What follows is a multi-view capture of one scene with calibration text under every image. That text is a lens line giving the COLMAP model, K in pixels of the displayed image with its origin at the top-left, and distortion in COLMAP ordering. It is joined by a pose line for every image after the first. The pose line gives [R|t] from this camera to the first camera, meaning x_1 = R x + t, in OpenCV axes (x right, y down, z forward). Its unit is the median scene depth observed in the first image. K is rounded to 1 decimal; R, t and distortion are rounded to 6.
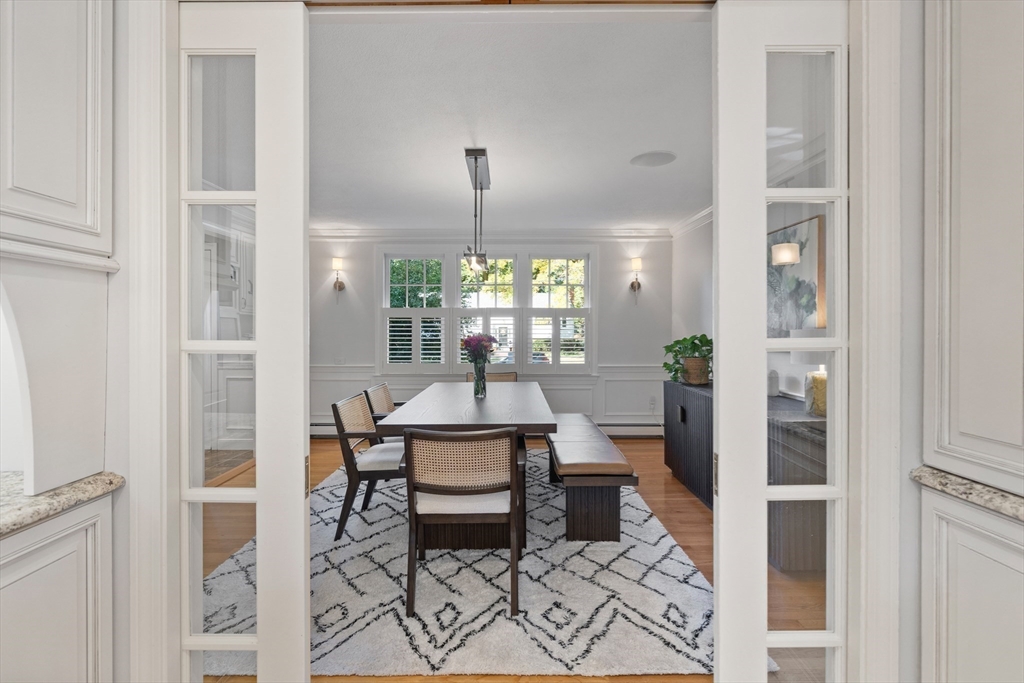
lens RADIAL K [[467.8, 0, 507.4], [0, 467.8, 332.0], [0, 0, 1]] dist [0.001409, 0.000508]
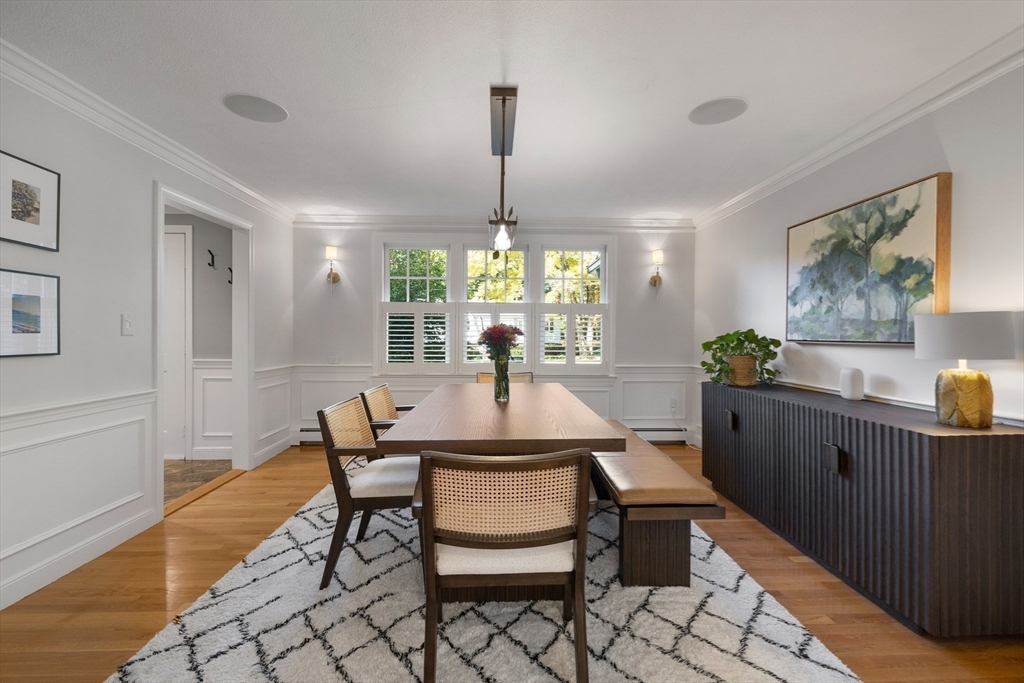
lens RADIAL K [[439.9, 0, 512.8], [0, 439.9, 339.2], [0, 0, 1]] dist [0.002567, -0.000286]
pose [[0.999413, 0.004946, 0.033892, -0.078266], [-0.005077, 0.999980, 0.003778, 0.031628], [-0.033873, -0.003948, 0.999418, 0.261810]]
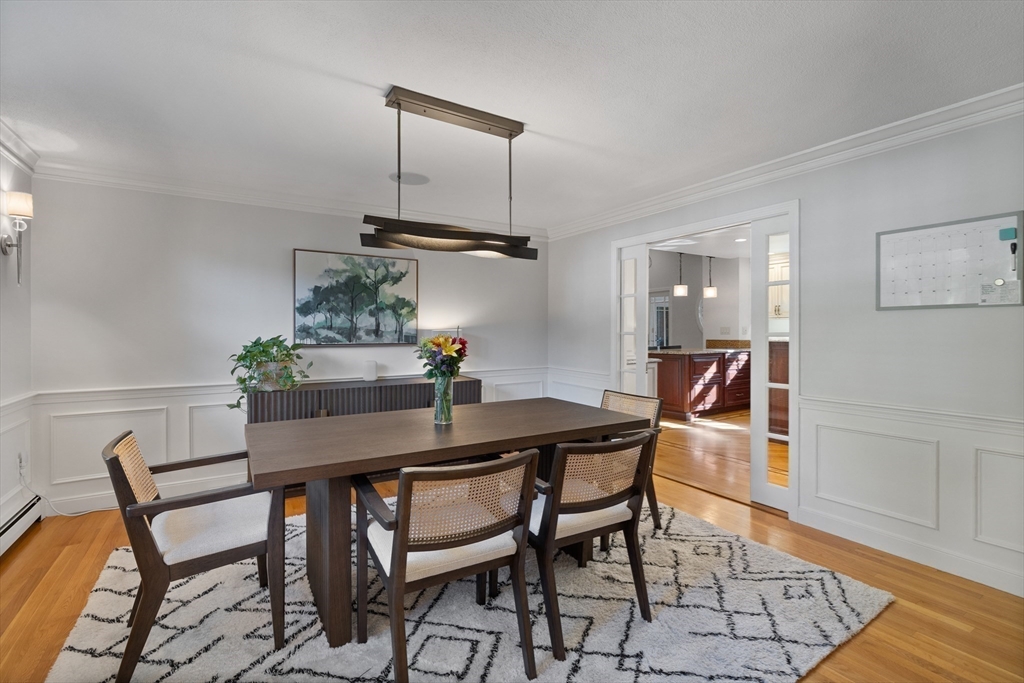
lens RADIAL K [[467.8, 0, 506.7], [0, 467.8, 331.3], [0, 0, 1]] dist [0.001409, 0.000508]
pose [[-0.524887, 0.000507, 0.851172, -0.838690], [0.005220, 0.999983, 0.002624, -0.004349], [-0.851156, 0.005820, -0.524881, 1.517349]]
